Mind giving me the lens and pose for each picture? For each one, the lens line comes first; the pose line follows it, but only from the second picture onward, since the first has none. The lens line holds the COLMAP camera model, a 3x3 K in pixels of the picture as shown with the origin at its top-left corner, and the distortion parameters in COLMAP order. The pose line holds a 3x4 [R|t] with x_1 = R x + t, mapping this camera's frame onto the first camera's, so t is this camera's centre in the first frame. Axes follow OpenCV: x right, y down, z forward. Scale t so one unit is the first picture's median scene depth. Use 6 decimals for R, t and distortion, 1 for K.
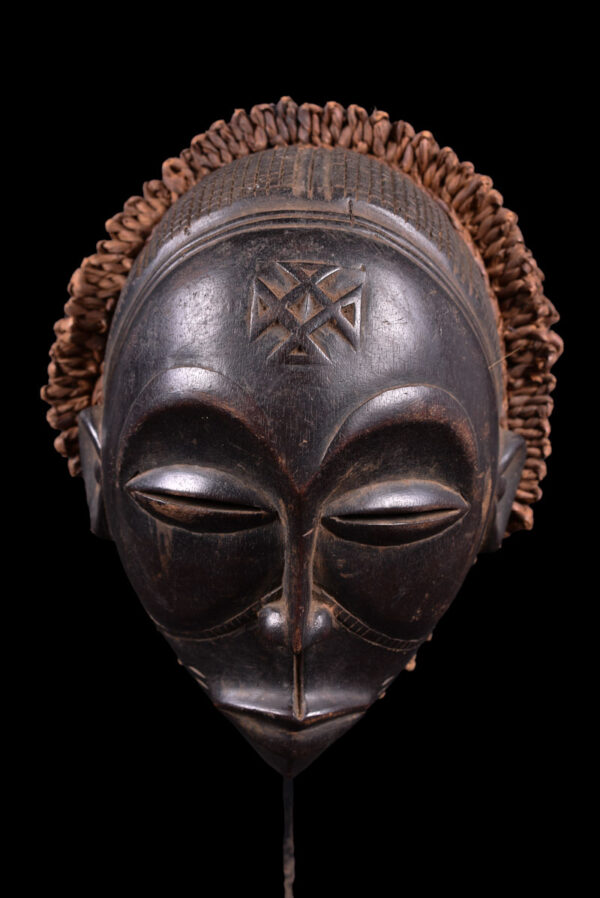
lens RADIAL K [[875.3, 0, 299.1], [0, 875.3, 446.3], [0, 0, 1]] dist [-0.088024, 0.000000]
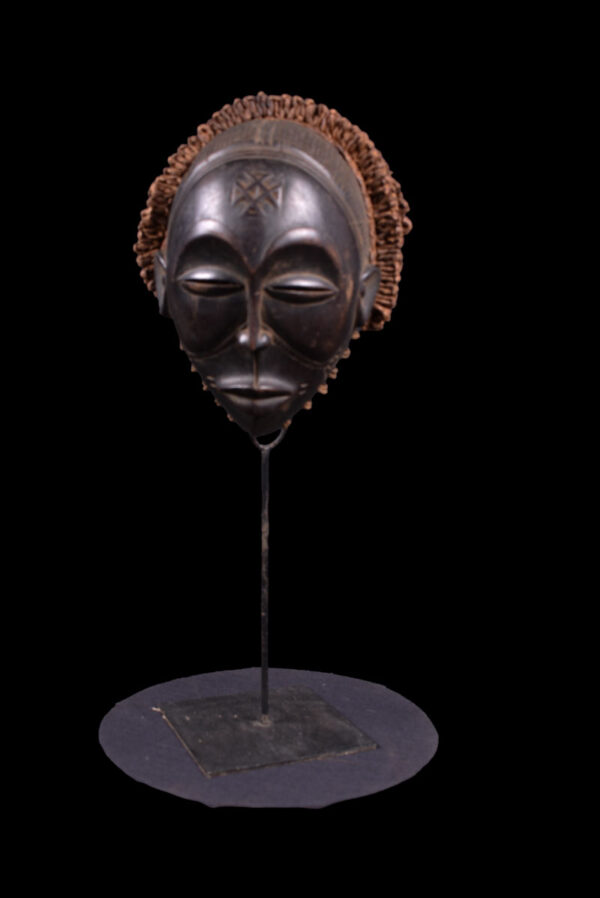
lens RADIAL K [[875.3, 0, 295.7], [0, 875.3, 446.8], [0, 0, 1]] dist [-0.088024, 0.000000]
pose [[0.998077, 0.017297, -0.059520, 0.216126], [-0.014485, 0.998773, 0.047357, 0.334214], [0.060266, -0.046404, 0.997103, -1.084992]]
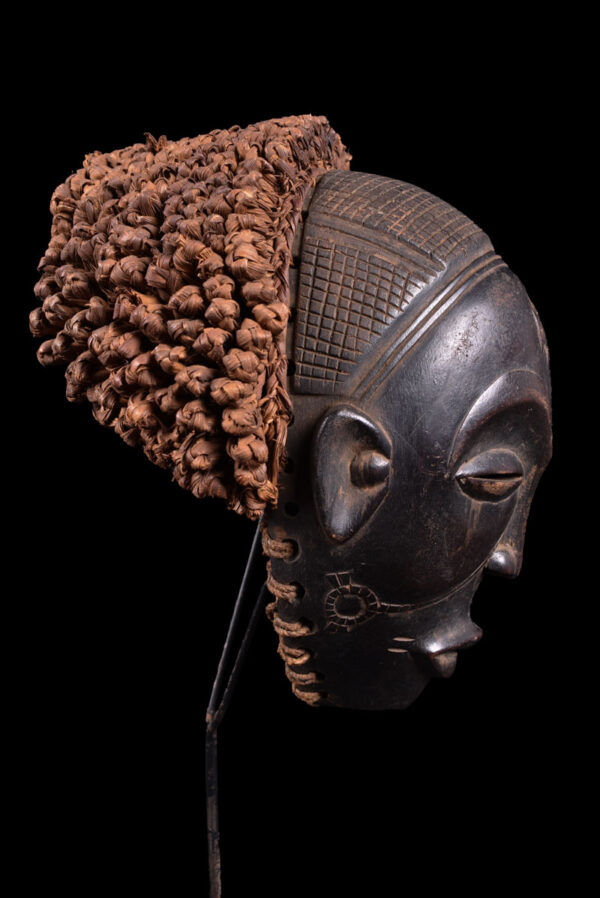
lens RADIAL K [[875.3, 0, 303.6], [0, 875.3, 448.4], [0, 0, 1]] dist [-0.088024, 0.000000]
pose [[0.247048, -0.075097, 0.966089, -1.265218], [0.053445, 0.996531, 0.063796, -0.066219], [-0.967528, 0.035872, 0.250205, 0.872588]]
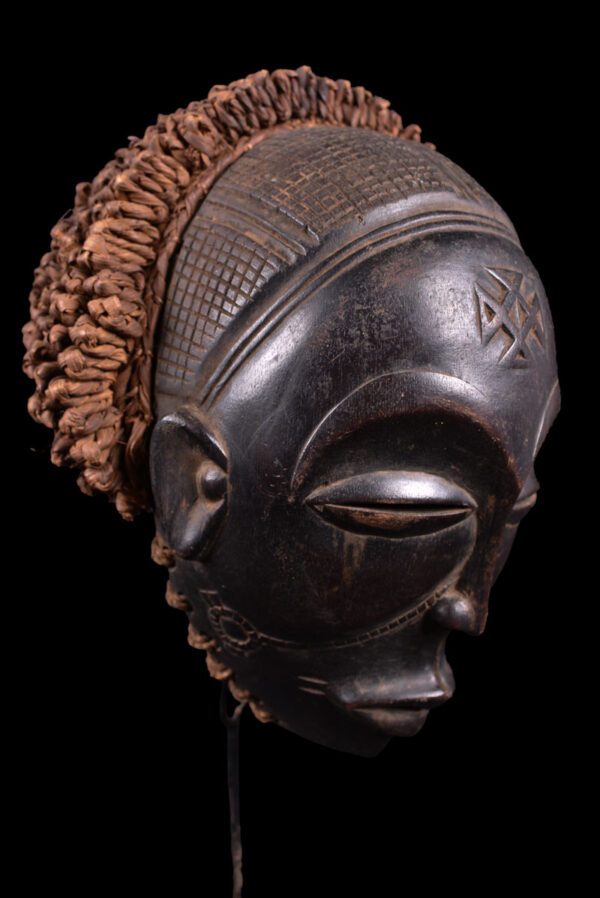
lens RADIAL K [[875.3, 0, 297.8], [0, 875.3, 448.0], [0, 0, 1]] dist [-0.088024, 0.000000]
pose [[0.771184, -0.088079, 0.630489, -0.742883], [0.034826, 0.994736, 0.096367, -0.091560], [-0.635659, -0.052359, 0.770193, 0.297017]]
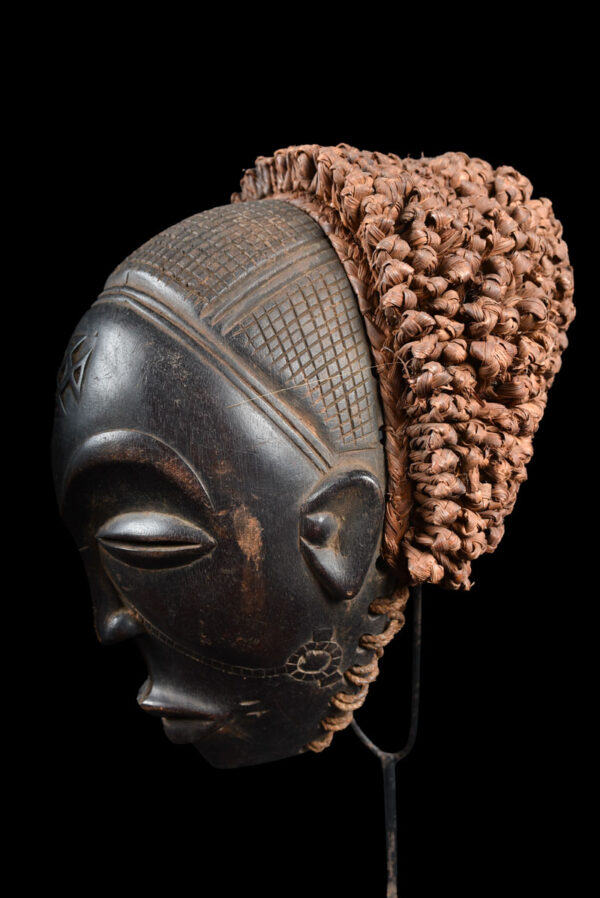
lens RADIAL K [[875.3, 0, 301.9], [0, 875.3, 448.2], [0, 0, 1]] dist [-0.088024, 0.000000]
pose [[0.530451, 0.001711, -0.847714, 1.079038], [0.000647, 0.999997, 0.002423, -0.042616], [0.847715, -0.001833, 0.530448, 0.523348]]
